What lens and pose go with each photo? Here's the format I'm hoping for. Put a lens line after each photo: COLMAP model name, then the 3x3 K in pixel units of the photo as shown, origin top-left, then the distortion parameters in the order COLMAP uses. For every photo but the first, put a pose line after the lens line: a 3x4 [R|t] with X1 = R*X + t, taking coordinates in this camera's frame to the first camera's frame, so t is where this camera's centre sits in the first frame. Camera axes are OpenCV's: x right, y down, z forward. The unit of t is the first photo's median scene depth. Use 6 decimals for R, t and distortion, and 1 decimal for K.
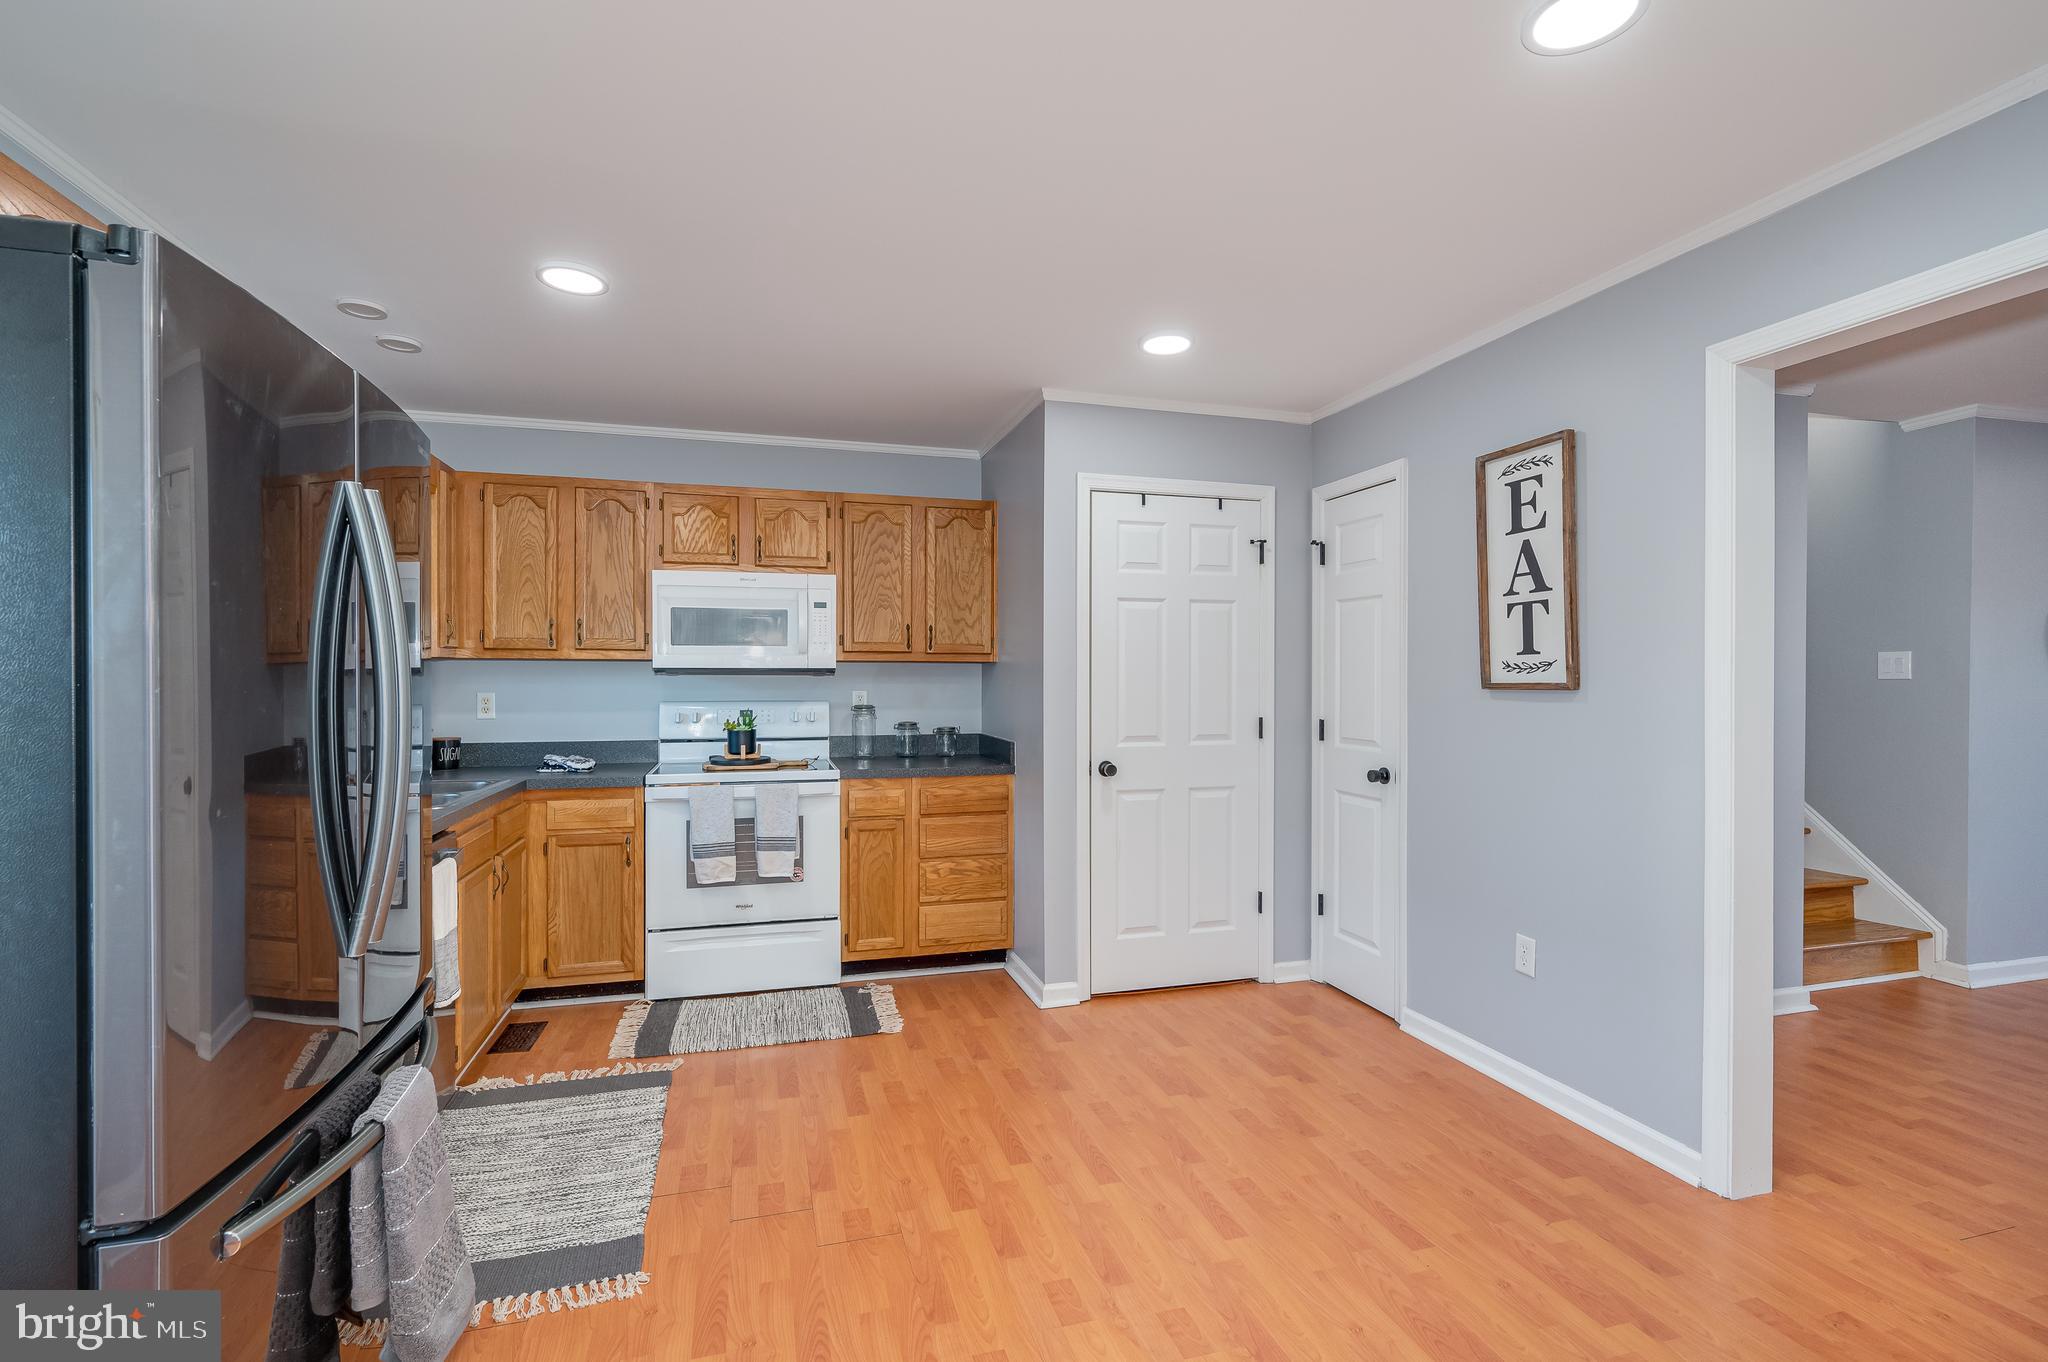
lens RADIAL K [[906.9, 0, 1015.8], [0, 906.9, 689.2], [0, 0, 1]] dist [-0.002026, -0.000344]
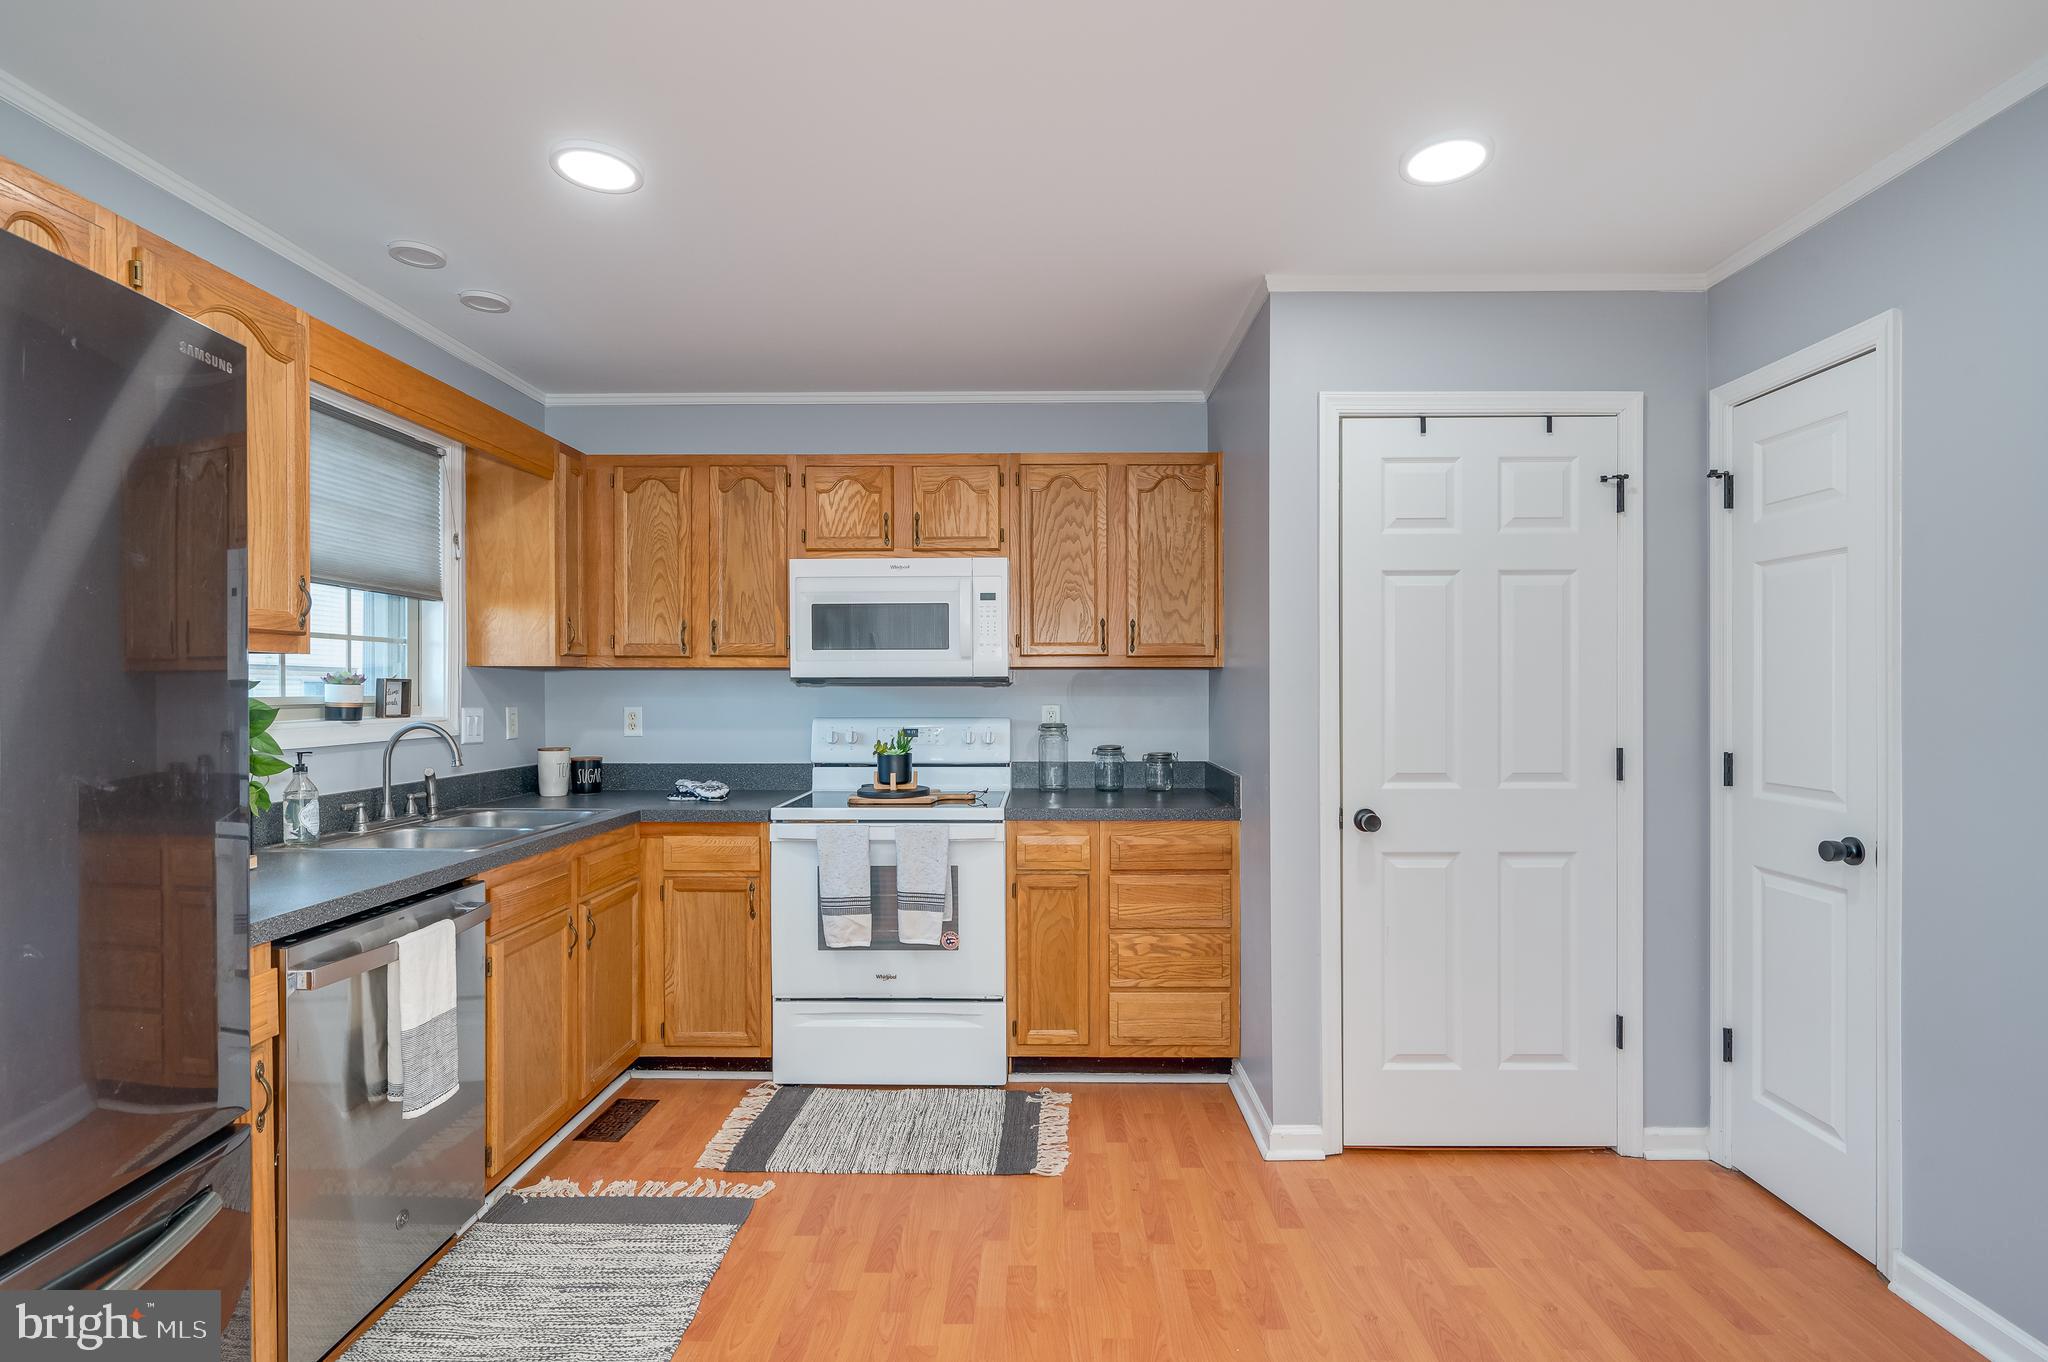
lens RADIAL K [[967.3, 0, 1033.1], [0, 967.3, 693.6], [0, 0, 1]] dist [-0.006123, 0.001485]
pose [[0.958642, -0.001451, -0.284612, 0.065308], [-0.000470, 0.999978, -0.006680, -0.003158], [0.284615, 0.006538, 0.958620, 0.221584]]
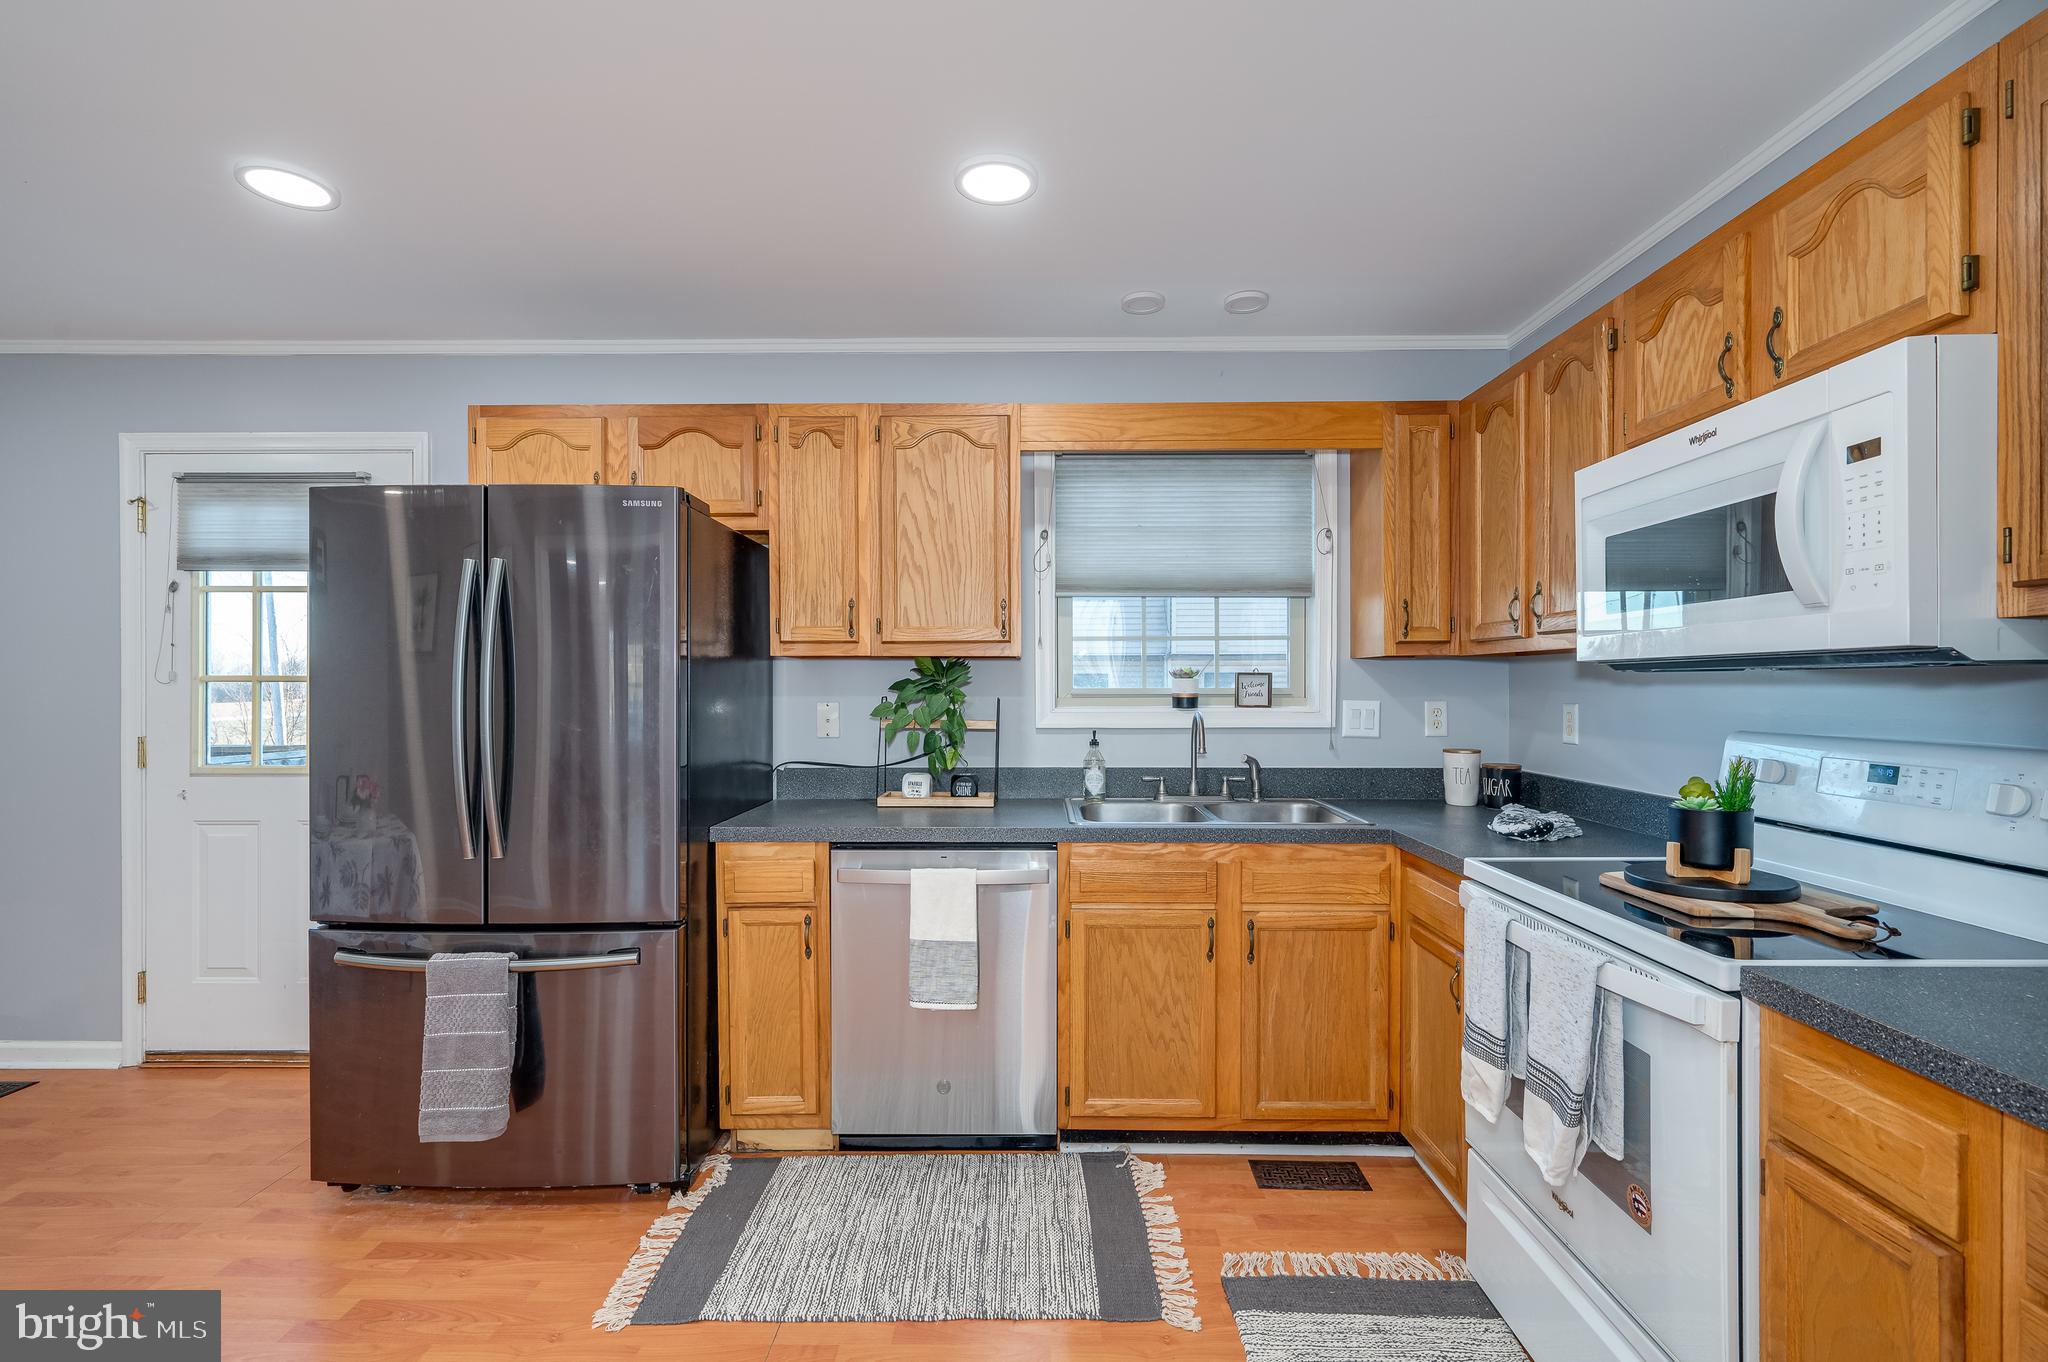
lens RADIAL K [[906.9, 0, 1032.6], [0, 906.9, 692.8], [0, 0, 1]] dist [-0.002026, -0.000344]
pose [[-0.275048, 0.002631, -0.961427, 0.187041], [-0.010652, 0.999927, 0.005784, -0.004872], [0.961372, 0.011832, -0.274999, 0.864641]]
